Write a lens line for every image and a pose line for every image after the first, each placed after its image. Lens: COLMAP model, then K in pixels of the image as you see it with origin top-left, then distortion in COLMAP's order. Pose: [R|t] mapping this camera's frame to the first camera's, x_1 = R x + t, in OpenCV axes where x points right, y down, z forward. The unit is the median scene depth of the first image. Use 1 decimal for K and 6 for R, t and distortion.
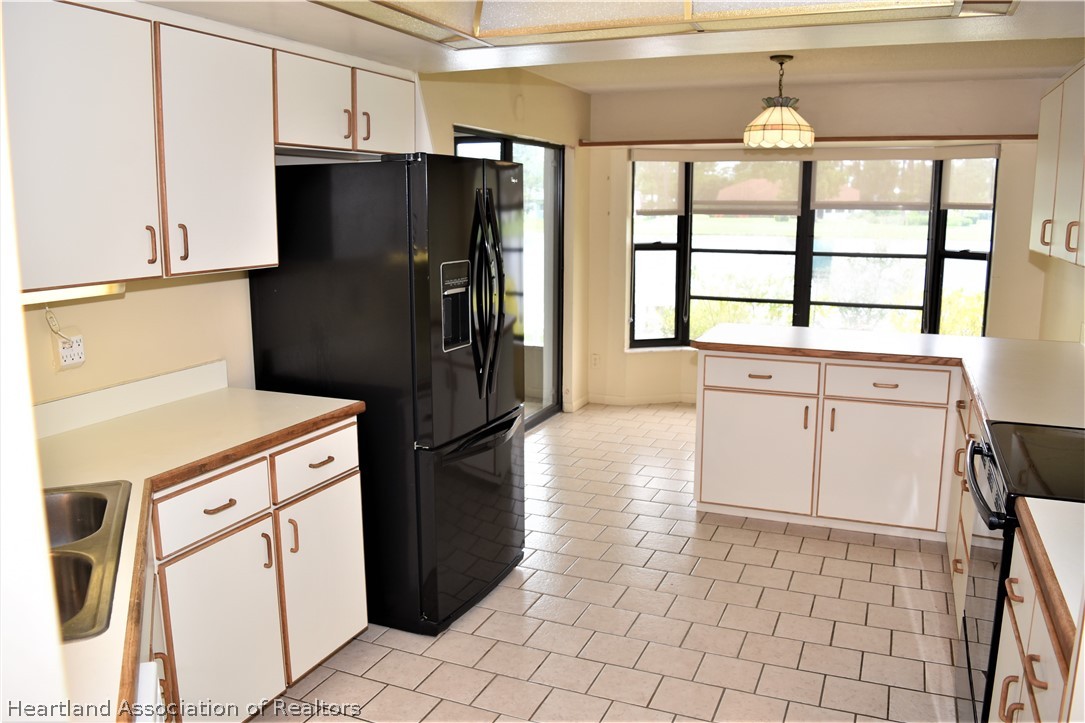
lens RADIAL K [[849.9, 0, 539.7], [0, 849.9, 361.2], [0, 0, 1]] dist [-0.090246, 0.014030]
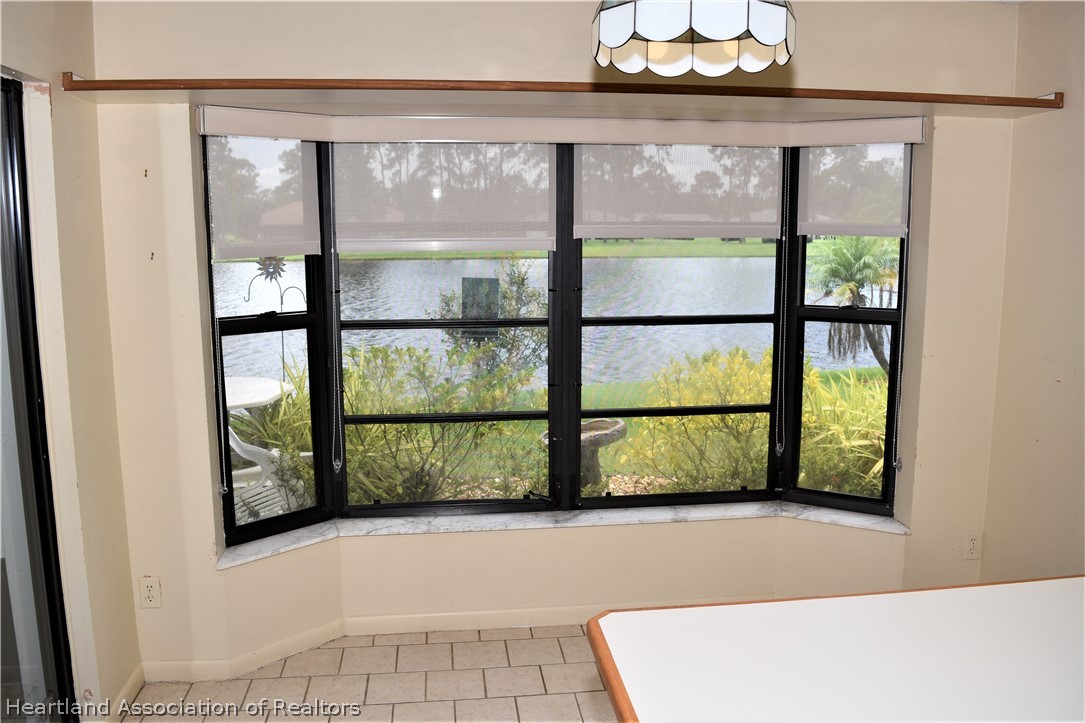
lens RADIAL K [[849.9, 0, 544.4], [0, 849.9, 367.3], [0, 0, 1]] dist [-0.090246, 0.014030]
pose [[0.863283, -0.080587, 0.498246, 0.038823], [0.090528, 0.995885, 0.004221, -0.101229], [-0.496535, 0.041461, 0.867026, 0.537632]]
